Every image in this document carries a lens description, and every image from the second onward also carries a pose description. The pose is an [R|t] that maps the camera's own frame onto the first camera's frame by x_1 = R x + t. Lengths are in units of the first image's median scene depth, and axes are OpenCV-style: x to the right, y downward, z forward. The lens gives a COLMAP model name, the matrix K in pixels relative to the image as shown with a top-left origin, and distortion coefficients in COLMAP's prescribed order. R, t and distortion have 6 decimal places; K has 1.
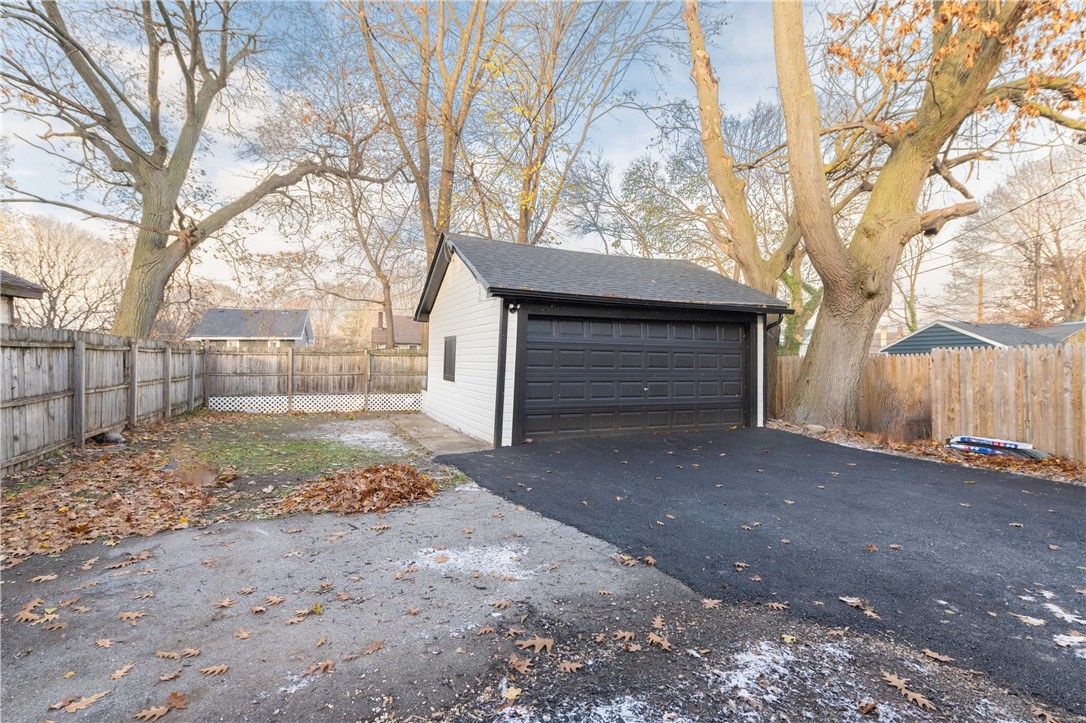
lens RADIAL K [[518.9, 0, 551.4], [0, 518.9, 362.2], [0, 0, 1]] dist [-0.002543, -0.000494]
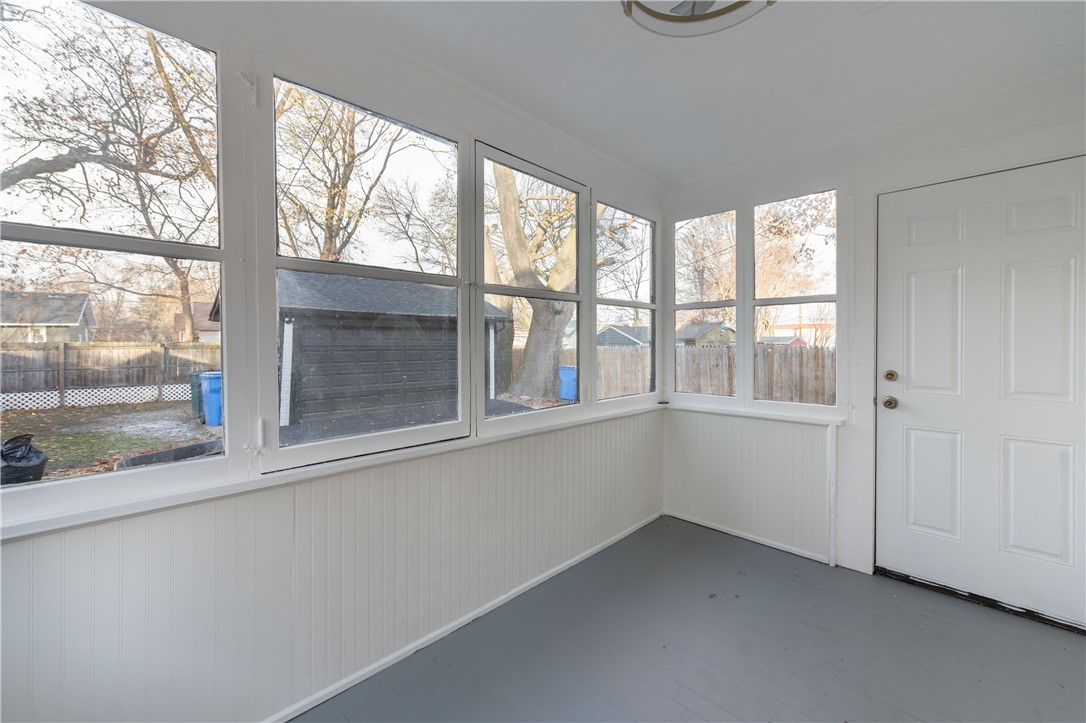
lens RADIAL K [[437.6, 0, 560.2], [0, 437.6, 347.4], [0, 0, 1]] dist [0.000070, 0.000148]
pose [[0.927759, -0.010073, 0.373044, 0.124170], [0.006701, 0.999924, 0.010335, -0.035548], [-0.373120, -0.007088, 0.927756, -0.239010]]
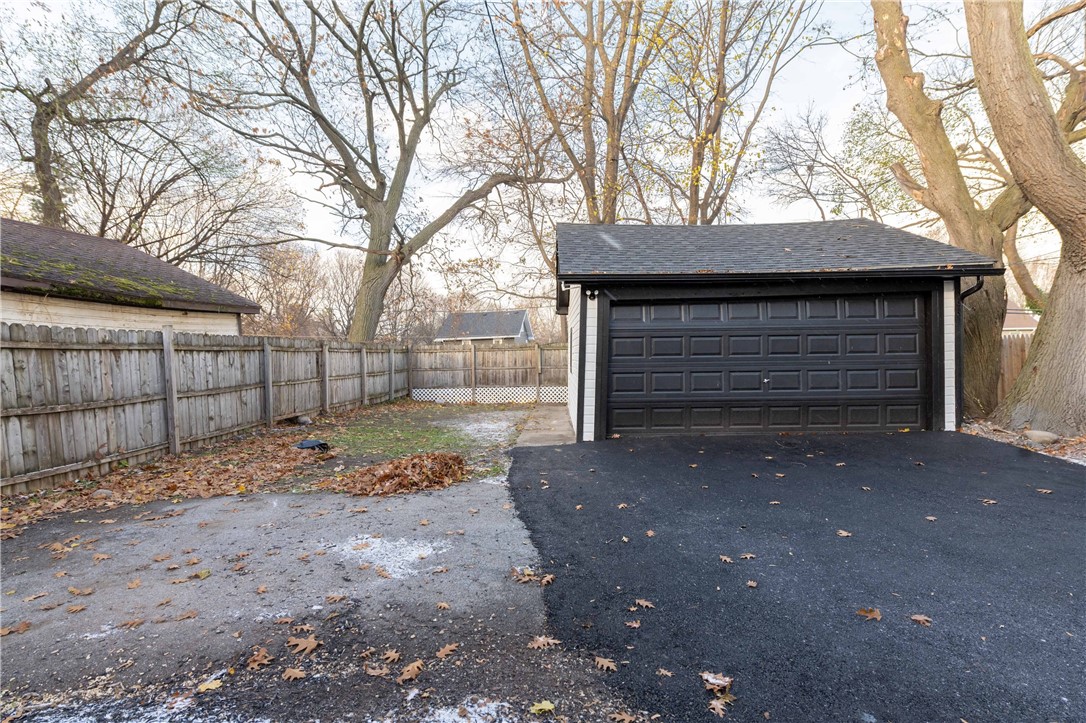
lens RADIAL K [[524.9, 0, 550.2], [0, 524.9, 364.5], [0, 0, 1]] dist [-0.003334, -0.000017]
pose [[0.906086, -0.016471, -0.422773, 0.212154], [0.024289, 0.999619, 0.013112, 0.006409], [0.422396, -0.022149, 0.906141, 0.085845]]
